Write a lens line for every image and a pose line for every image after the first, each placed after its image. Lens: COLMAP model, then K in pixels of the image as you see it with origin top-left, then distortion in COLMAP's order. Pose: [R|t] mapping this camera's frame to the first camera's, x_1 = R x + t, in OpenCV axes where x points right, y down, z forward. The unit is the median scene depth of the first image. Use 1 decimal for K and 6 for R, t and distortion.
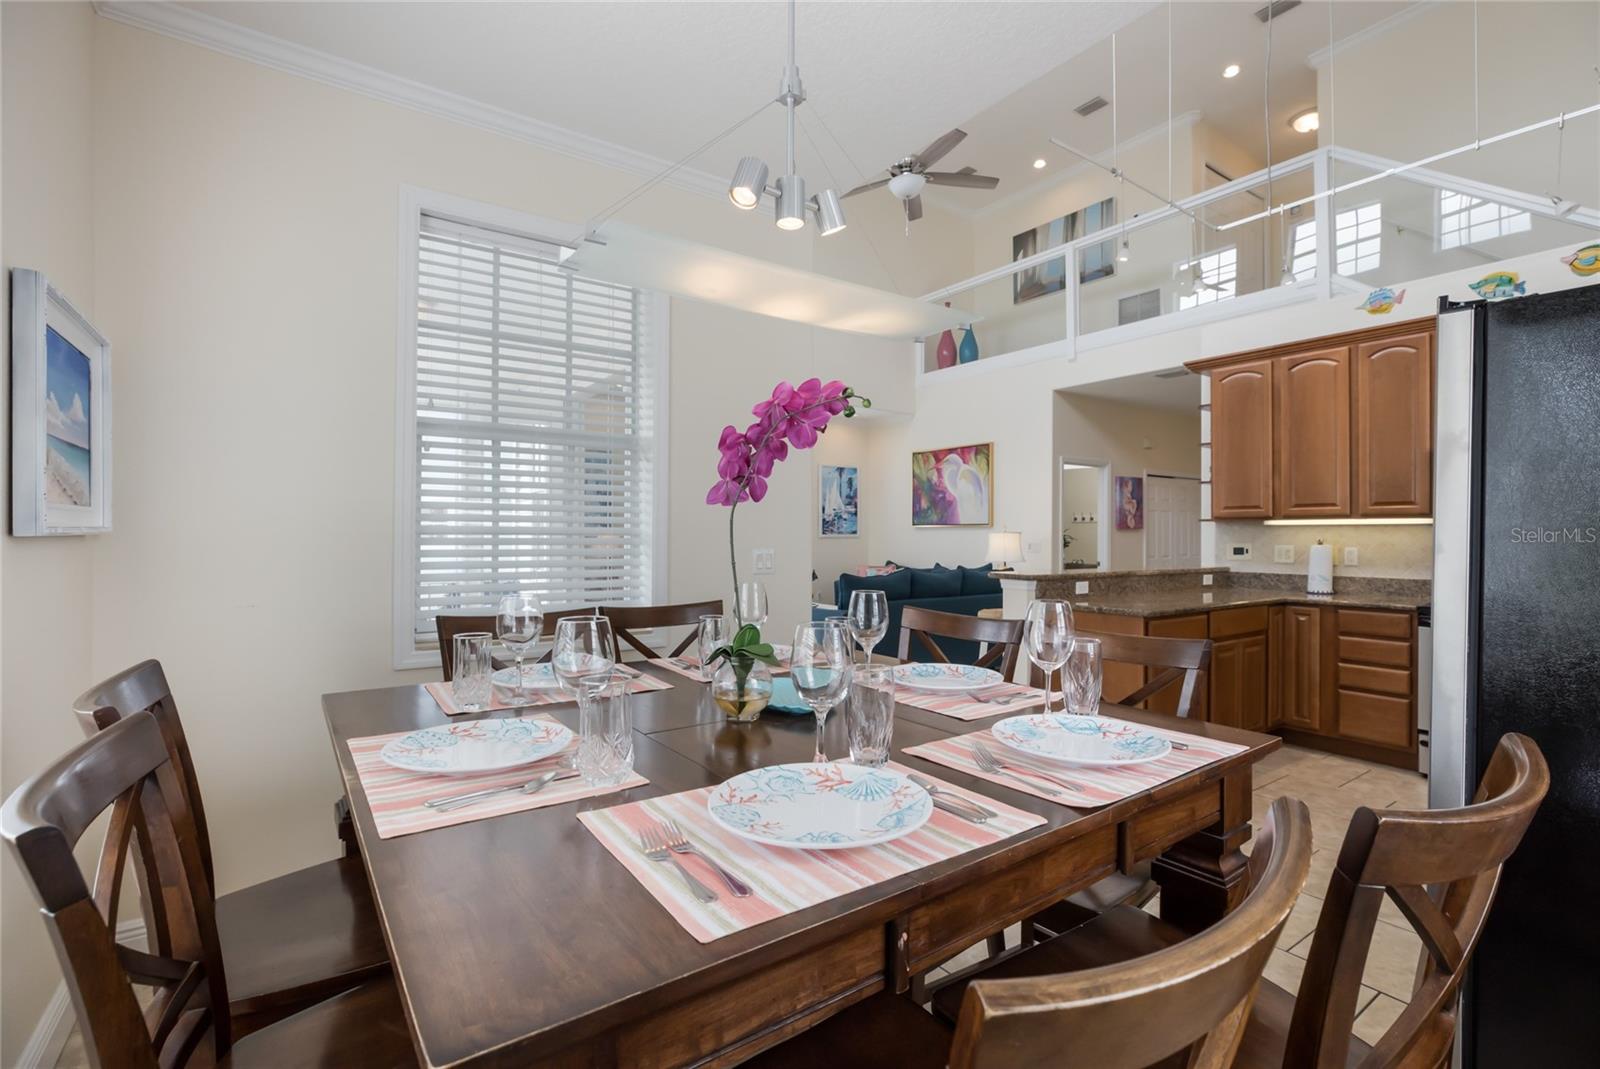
lens RADIAL K [[728.9, 0, 793.9], [0, 728.9, 537.4], [0, 0, 1]] dist [-0.016209, 0.005119]
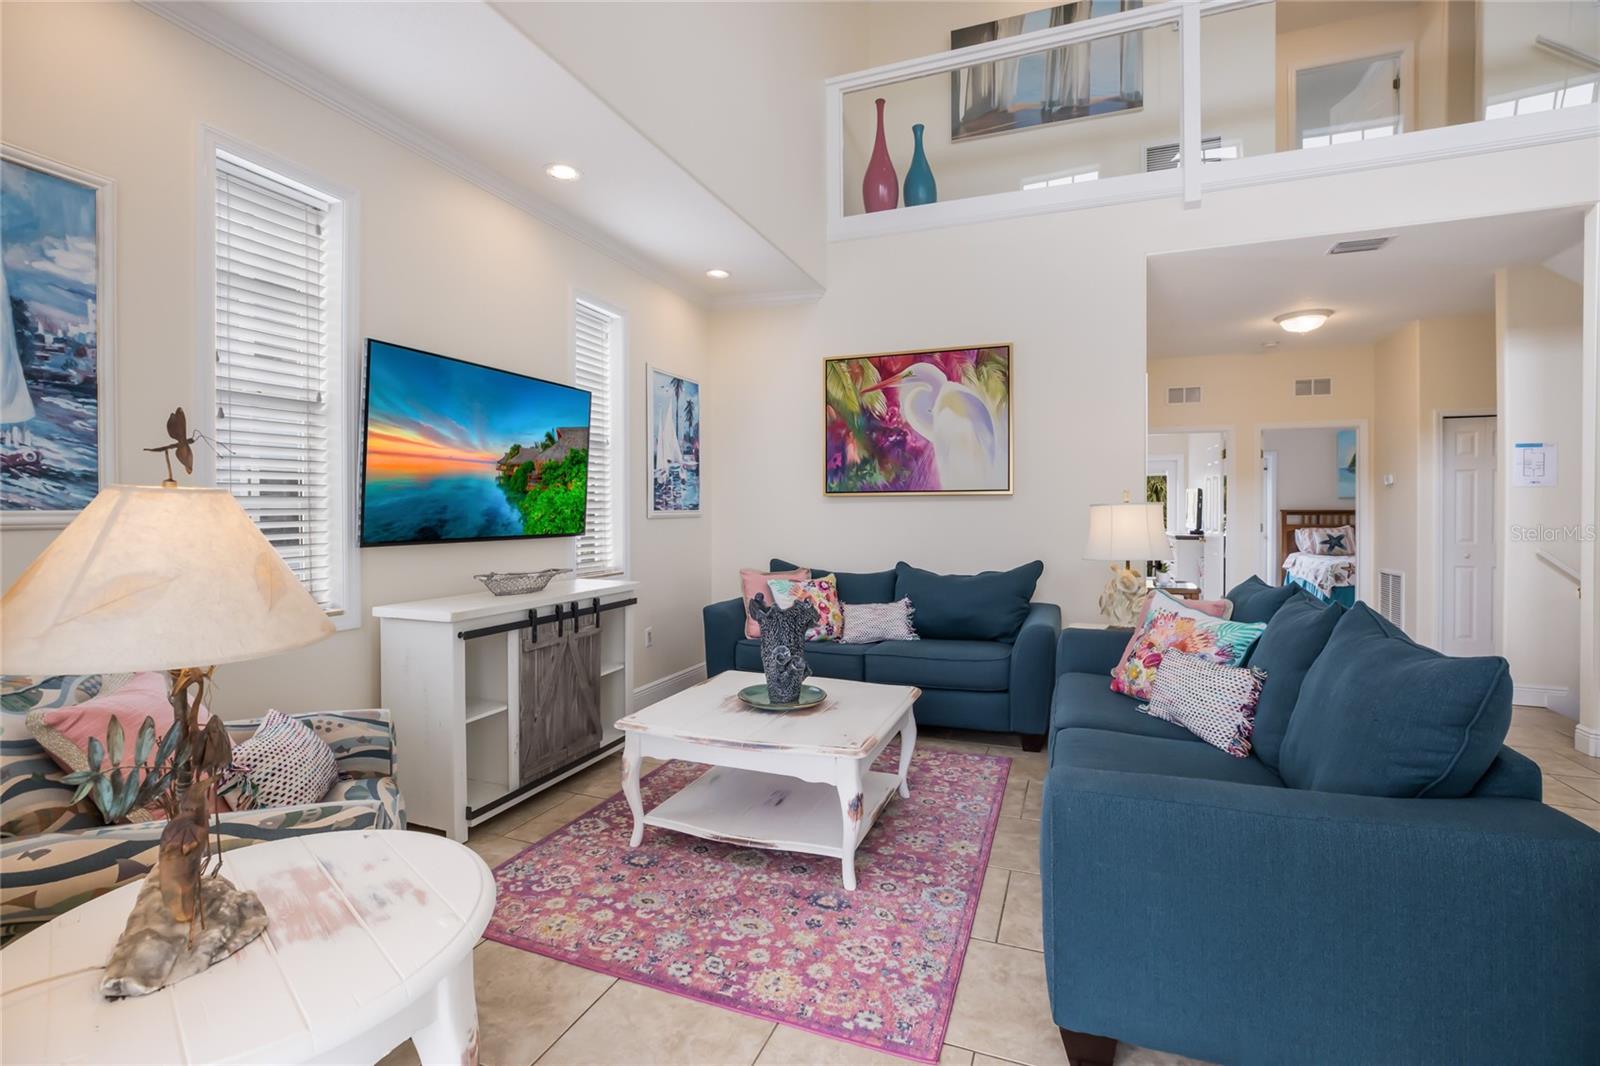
lens RADIAL K [[728.9, 0, 778.8], [0, 728.9, 523.2], [0, 0, 1]] dist [-0.016209, 0.005119]
pose [[0.842651, -0.015089, 0.538249, -0.165109], [0.006548, 0.999821, 0.017778, -0.004108], [-0.538420, -0.011456, 0.842599, 0.579353]]
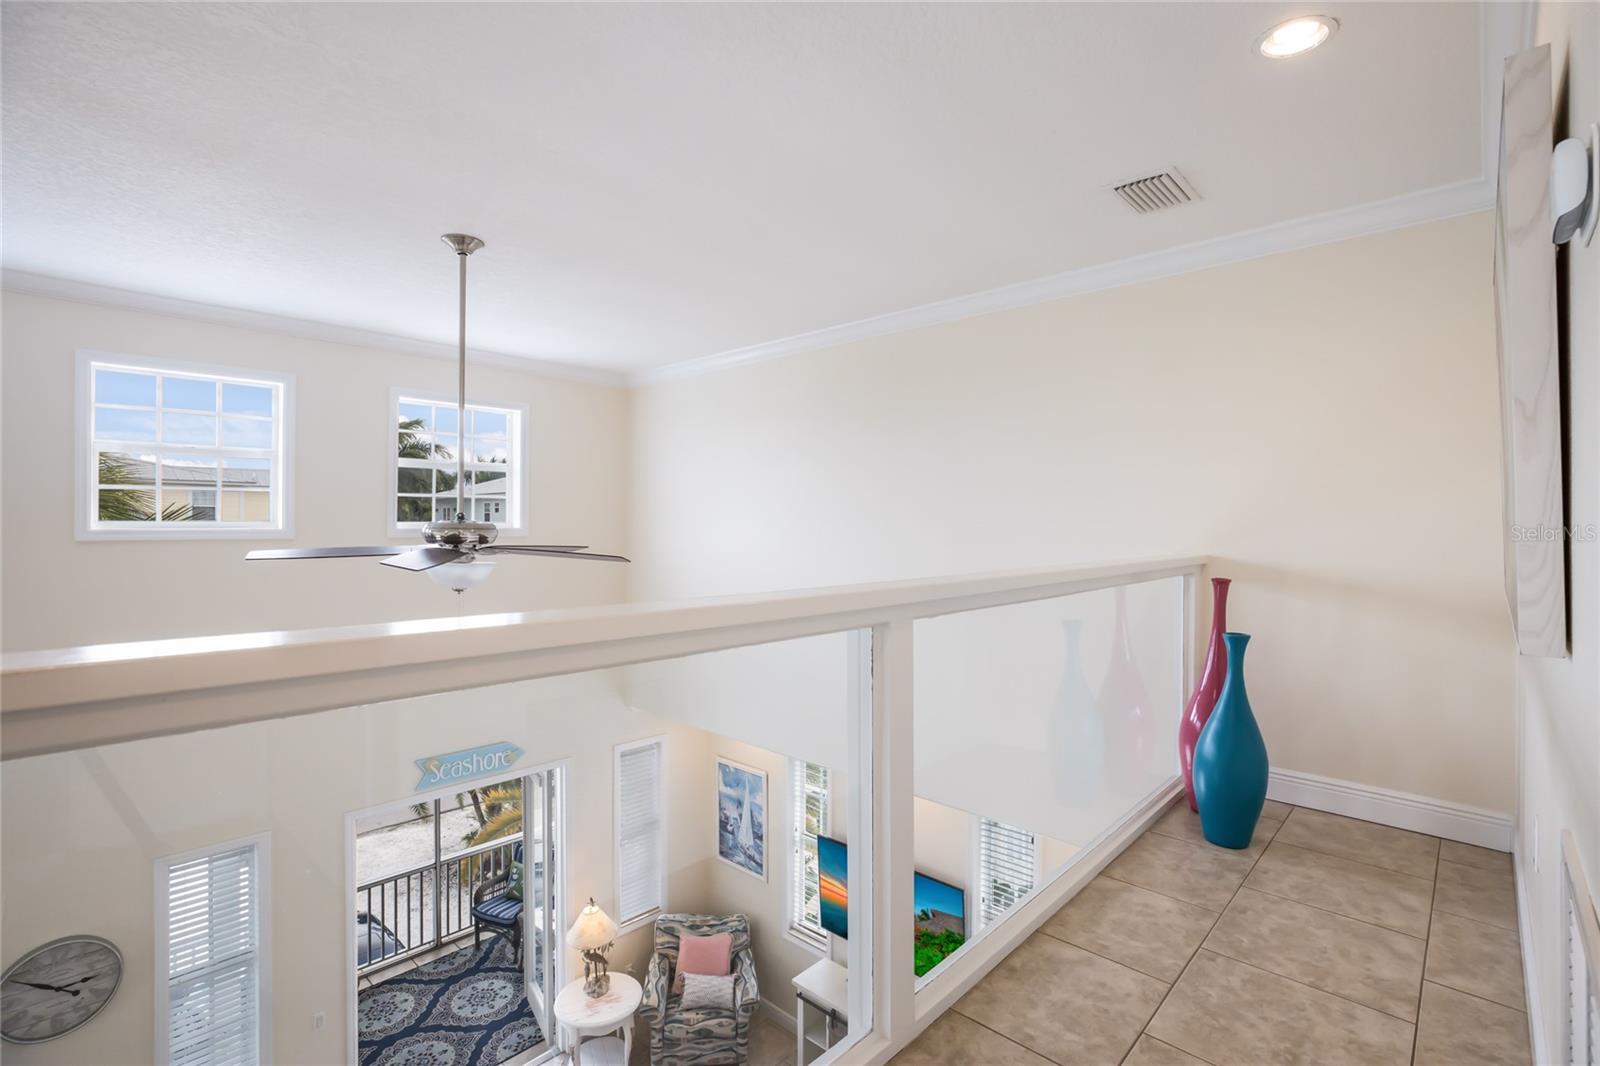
lens RADIAL K [[728.9, 0, 792.1], [0, 728.9, 530.4], [0, 0, 1]] dist [-0.016209, 0.005119]
pose [[0.193776, -0.000851, -0.981045, 0.496617], [-0.003974, 0.999991, -0.001653, -0.351561], [0.981038, 0.004219, 0.193771, 0.774482]]
